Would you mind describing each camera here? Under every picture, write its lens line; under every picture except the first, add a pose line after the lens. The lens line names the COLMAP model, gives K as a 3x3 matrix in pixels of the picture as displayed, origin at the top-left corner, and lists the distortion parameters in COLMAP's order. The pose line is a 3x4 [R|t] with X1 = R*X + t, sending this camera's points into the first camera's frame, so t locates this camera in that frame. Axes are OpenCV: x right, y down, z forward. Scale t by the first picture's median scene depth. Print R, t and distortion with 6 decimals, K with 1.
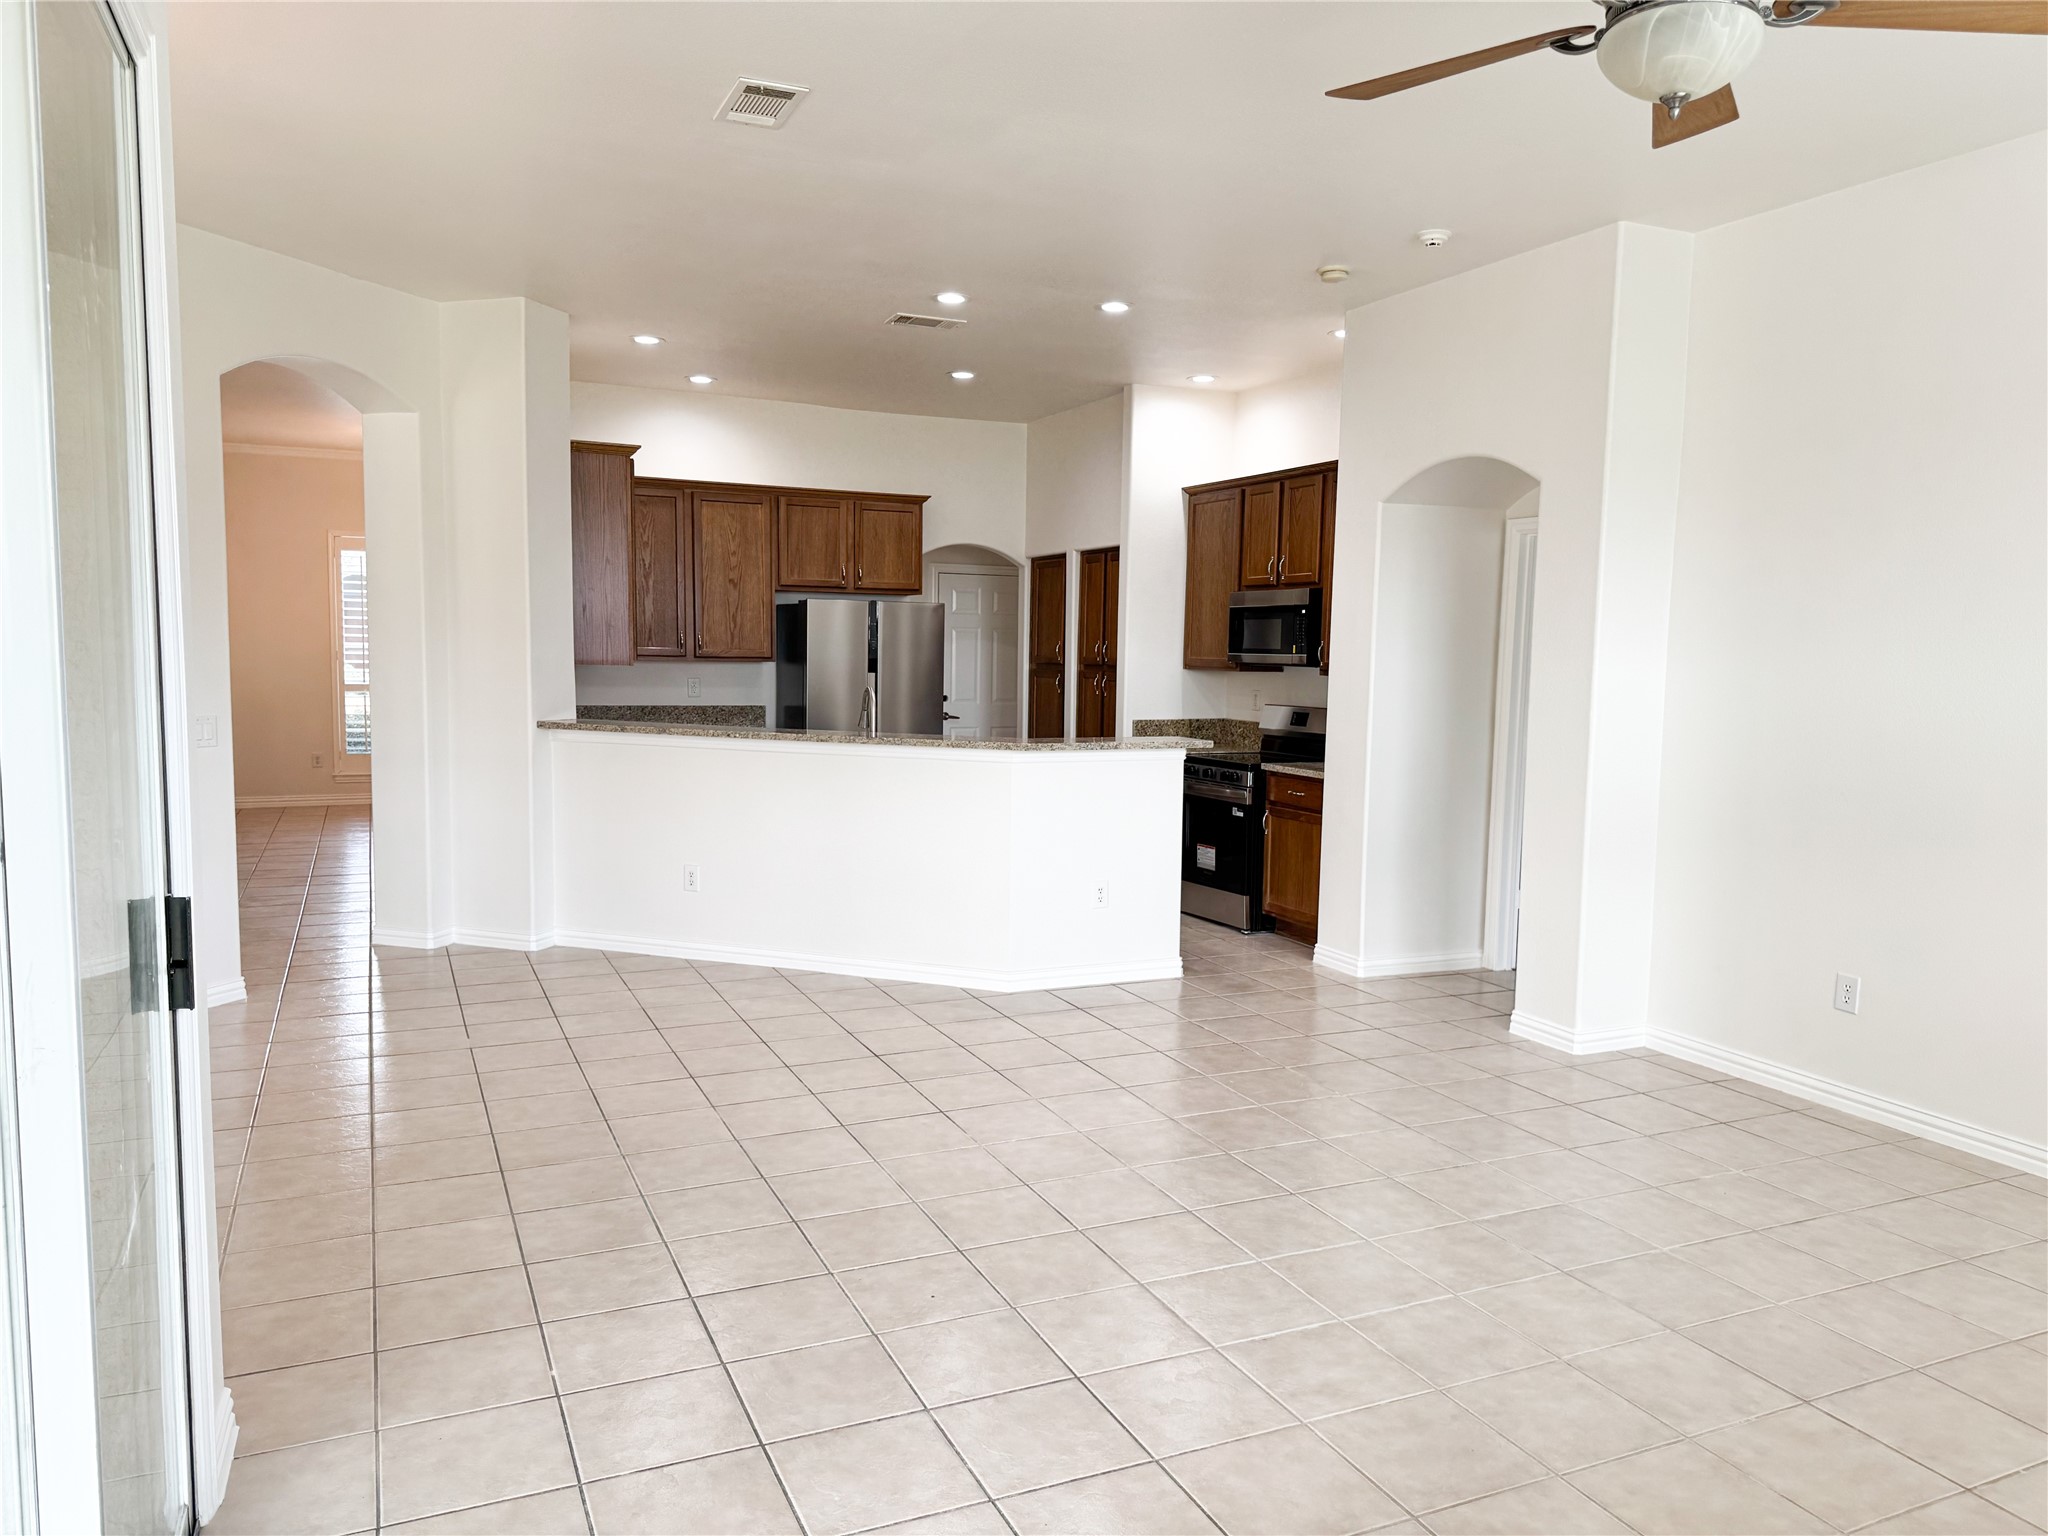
lens RADIAL K [[1432.1, 0, 1036.0], [0, 1432.1, 781.6], [0, 0, 1]] dist [0.058759, -0.063621]
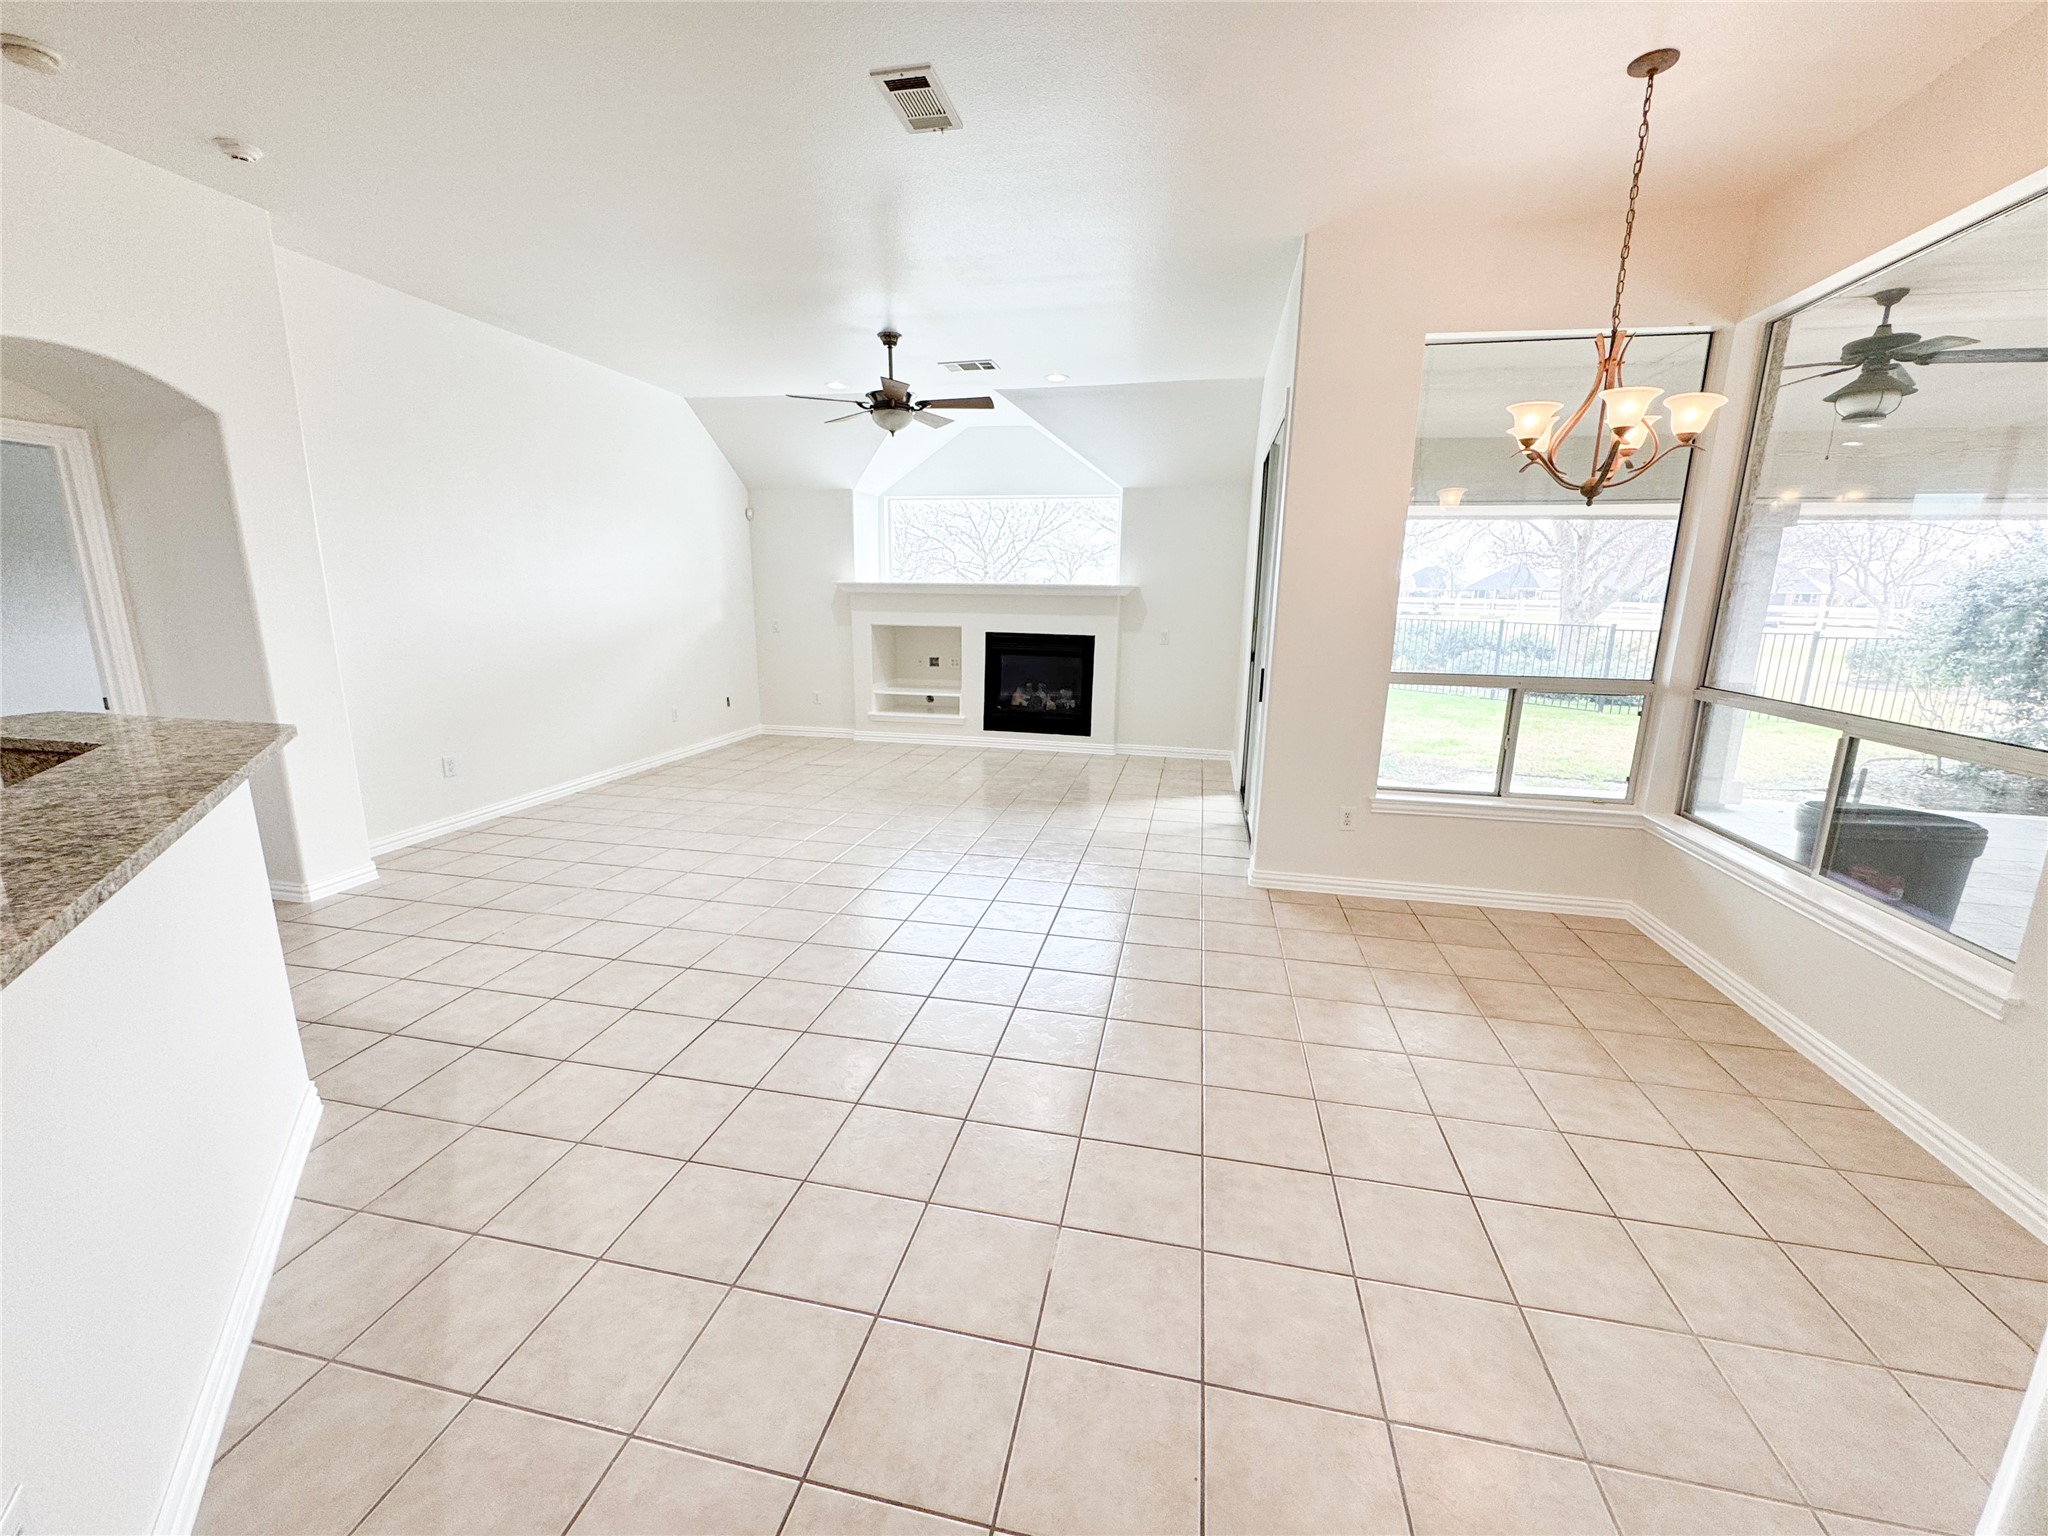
lens RADIAL K [[820.9, 0, 1024.0], [0, 820.9, 768.0], [0, 0, 1]] dist [-0.002804, -0.000392]
pose [[-0.800228, -0.156517, 0.578911, -0.525185], [0.030855, 0.953316, 0.300394, -0.117999], [-0.598901, 0.258246, -0.758041, 1.161970]]
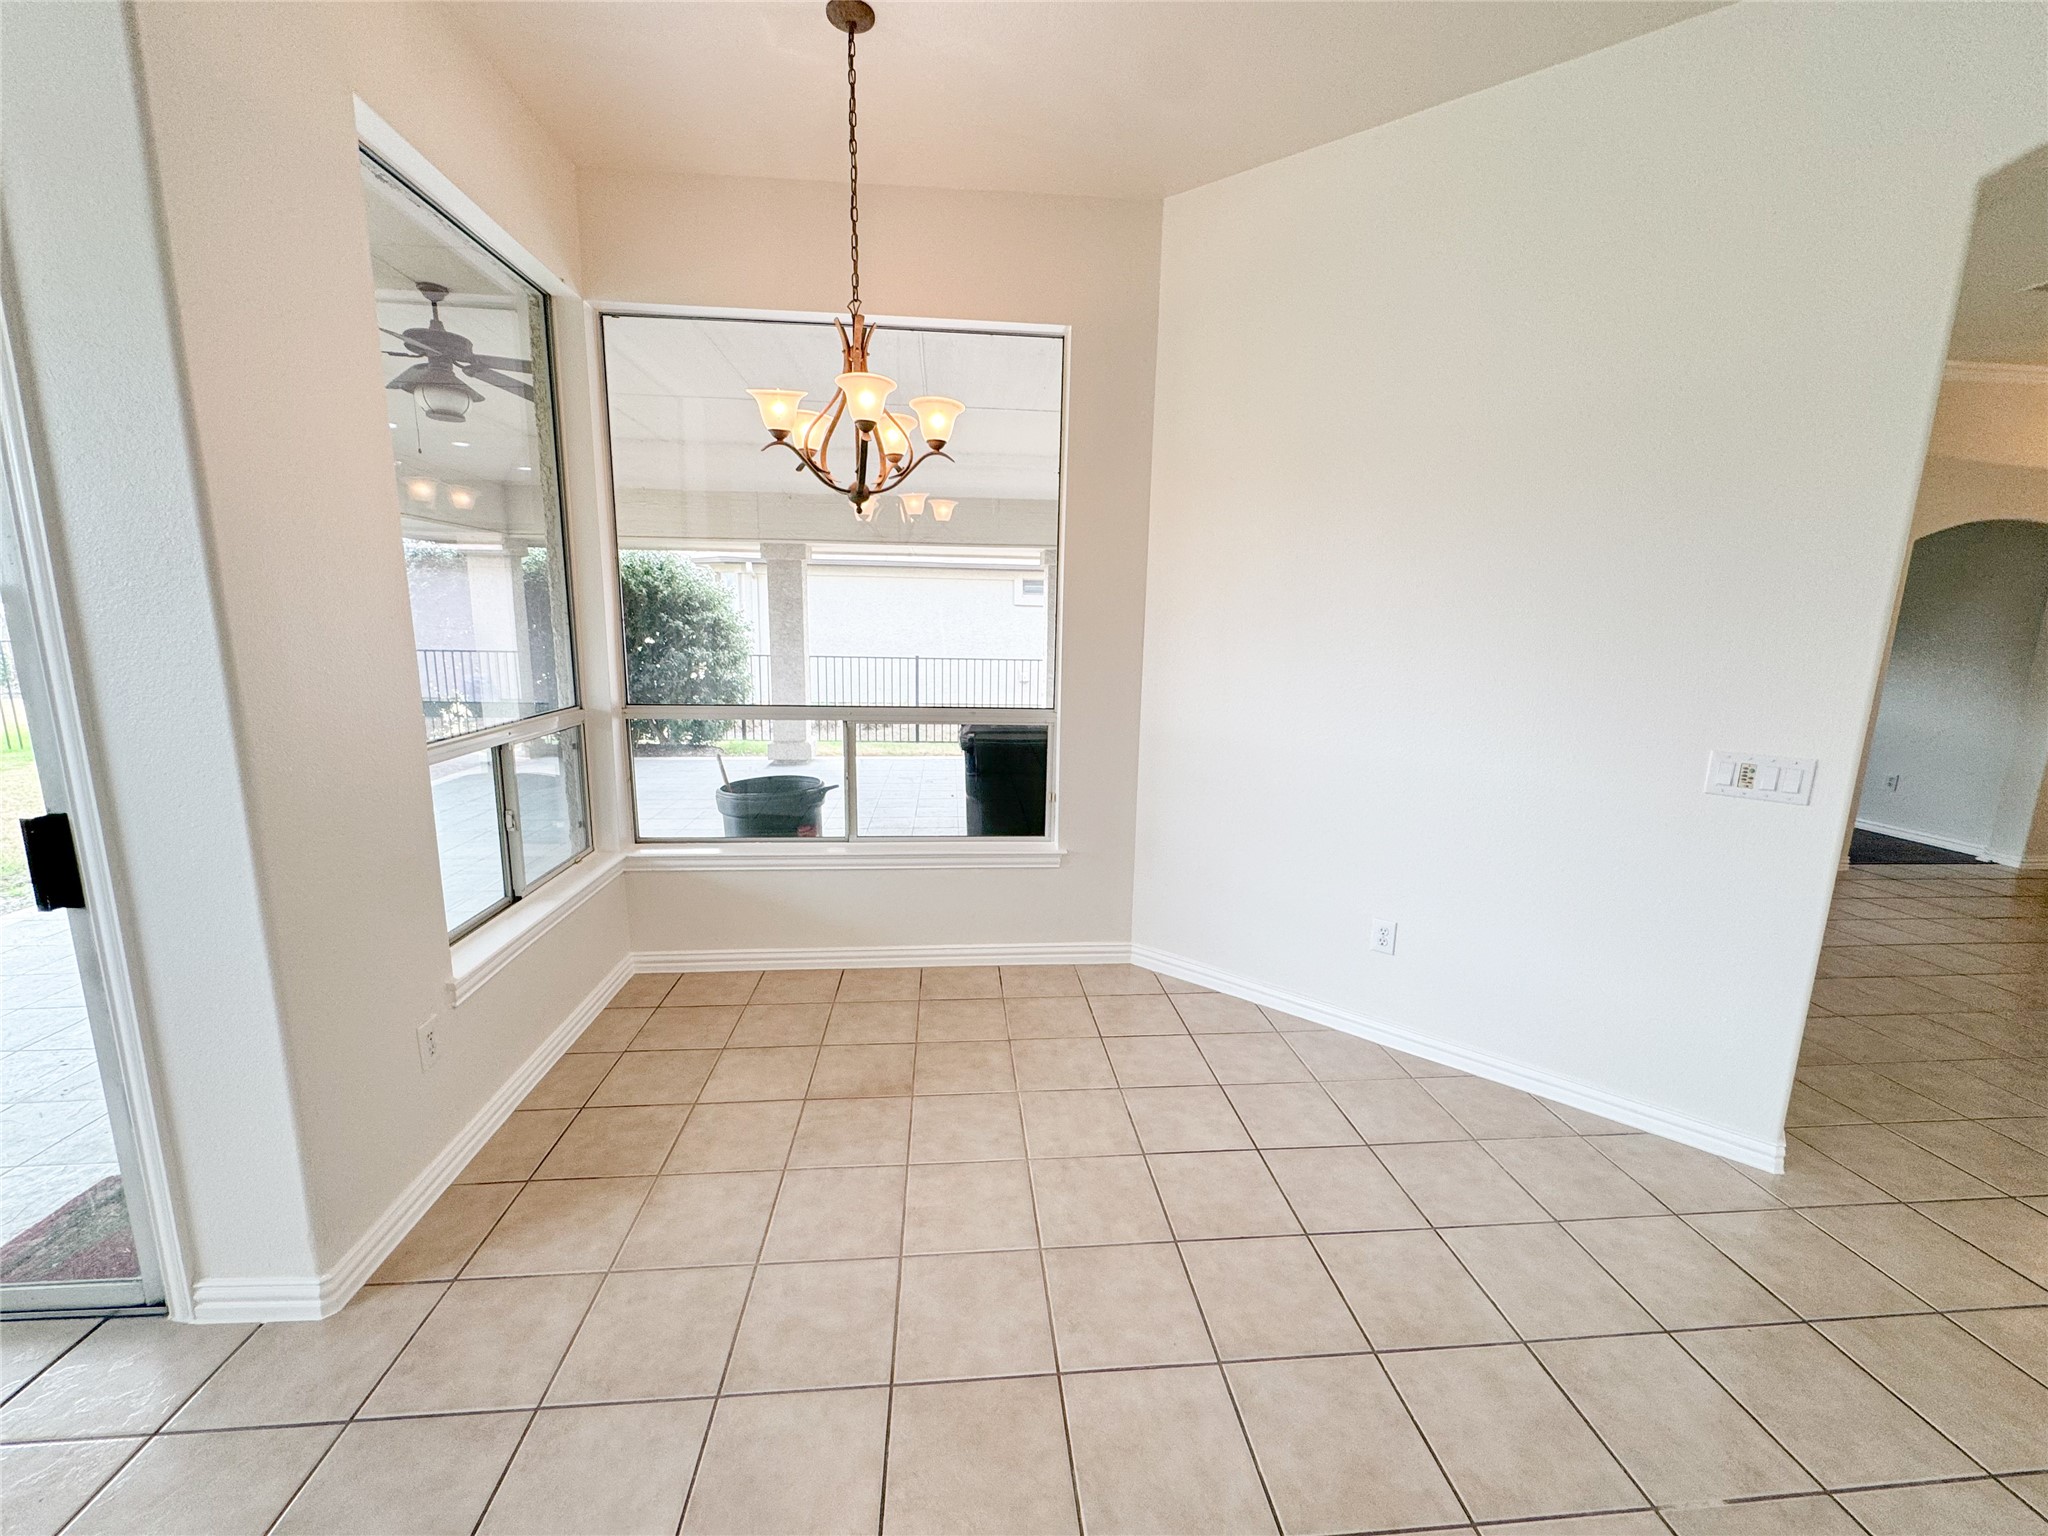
lens RADIAL K [[820.9, 0, 1024.0], [0, 820.9, 768.0], [0, 0, 1]] dist [-0.002804, -0.000392]
pose [[-0.331180, 0.144731, -0.932402, -0.103260], [-0.120632, 0.973563, 0.193968, -0.074219], [0.935825, 0.176716, -0.304965, 0.795871]]
